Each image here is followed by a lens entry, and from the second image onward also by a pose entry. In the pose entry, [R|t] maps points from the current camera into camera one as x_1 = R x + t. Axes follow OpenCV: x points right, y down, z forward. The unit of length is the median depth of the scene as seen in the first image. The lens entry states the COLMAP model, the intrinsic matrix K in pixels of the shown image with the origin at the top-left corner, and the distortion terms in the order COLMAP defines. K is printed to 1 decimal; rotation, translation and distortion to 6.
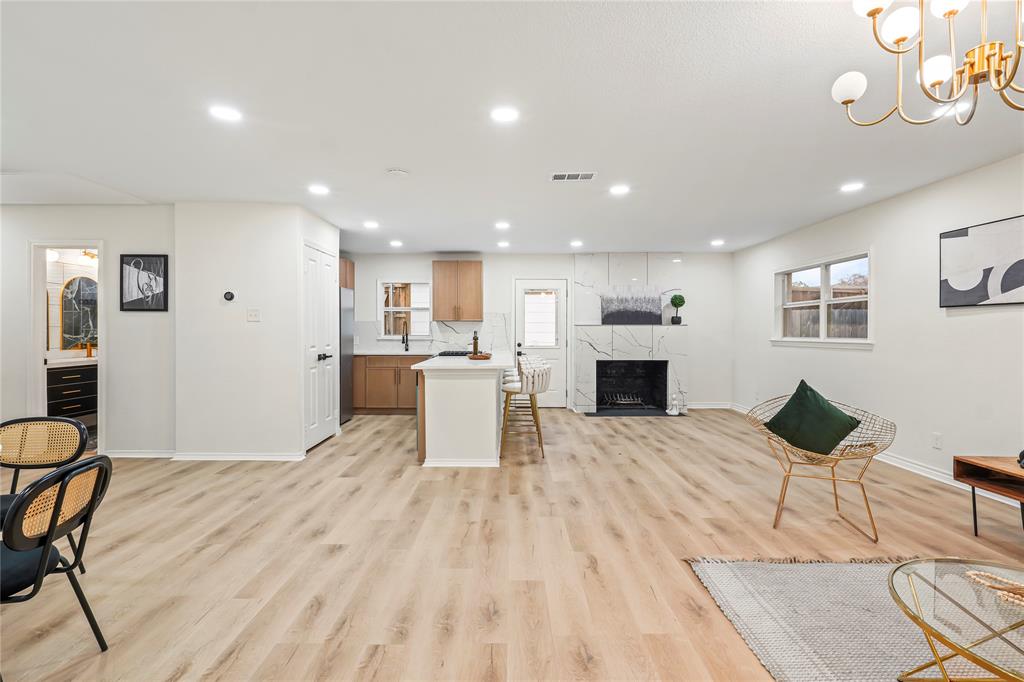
lens RADIAL K [[470.2, 0, 507.5], [0, 470.2, 334.4], [0, 0, 1]] dist [-0.001838, 0.002346]
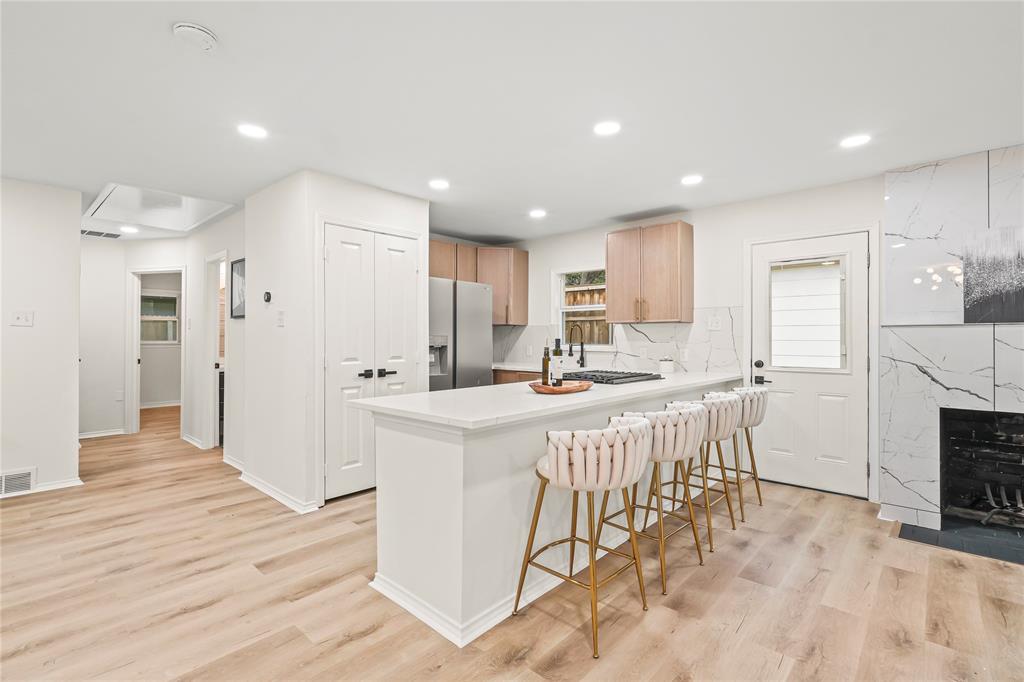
lens RADIAL K [[470.2, 0, 507.2], [0, 470.2, 337.7], [0, 0, 1]] dist [-0.001838, 0.002346]
pose [[0.739426, -0.001717, -0.673235, 0.288291], [-0.006217, 0.999937, -0.009379, -0.003062], [0.673209, 0.011120, 0.739369, 0.653637]]
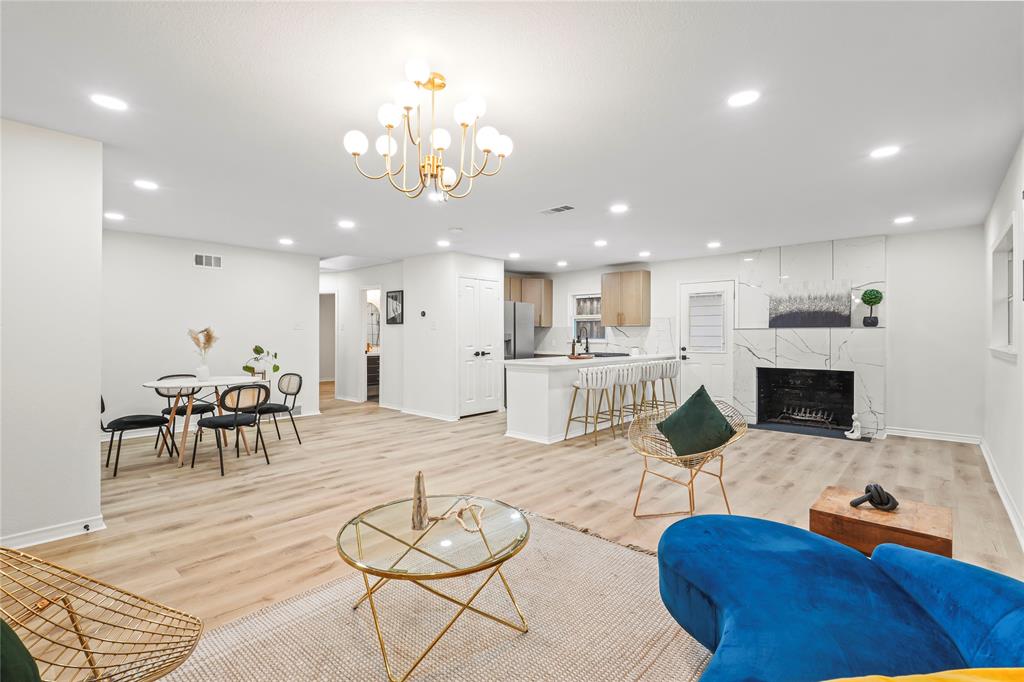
lens RADIAL K [[470.2, 0, 508.7], [0, 470.2, 338.7], [0, 0, 1]] dist [-0.001838, 0.002346]
pose [[0.743864, 0.003810, -0.668320, 0.685266], [-0.003793, 0.999992, 0.001480, 0.000365], [0.668320, 0.001434, 0.743872, 0.000679]]
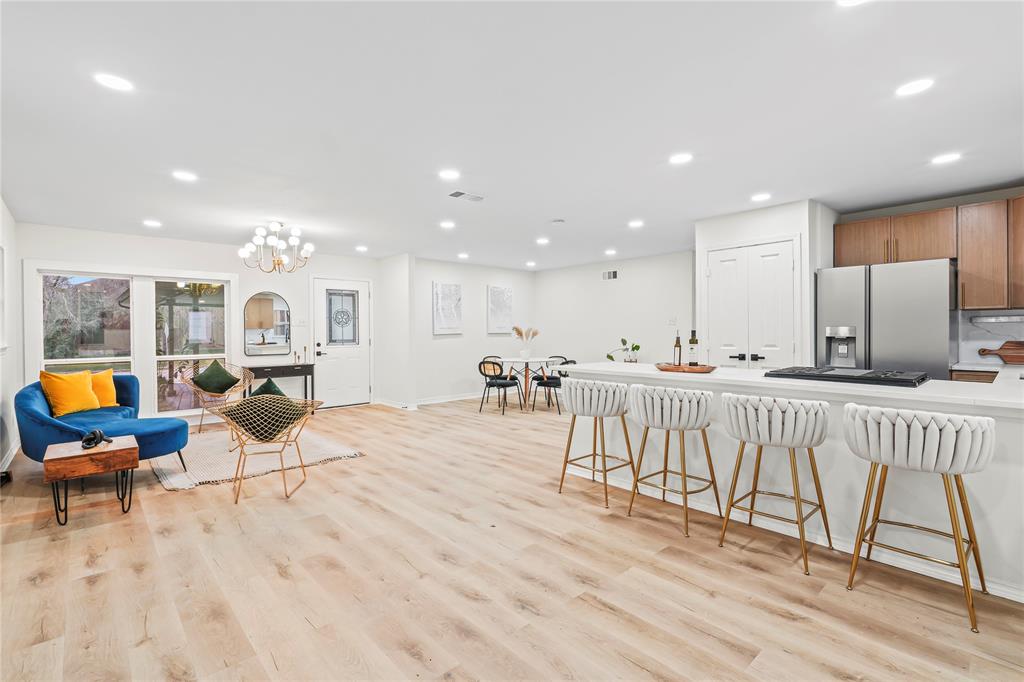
lens RADIAL K [[470.2, 0, 509.3], [0, 470.2, 335.3], [0, 0, 1]] dist [-0.001838, 0.002346]
pose [[-0.737481, 0.009548, -0.675300, 0.664344], [0.001001, 0.999914, 0.013045, -0.010116], [0.675367, 0.008945, -0.737428, 1.518323]]
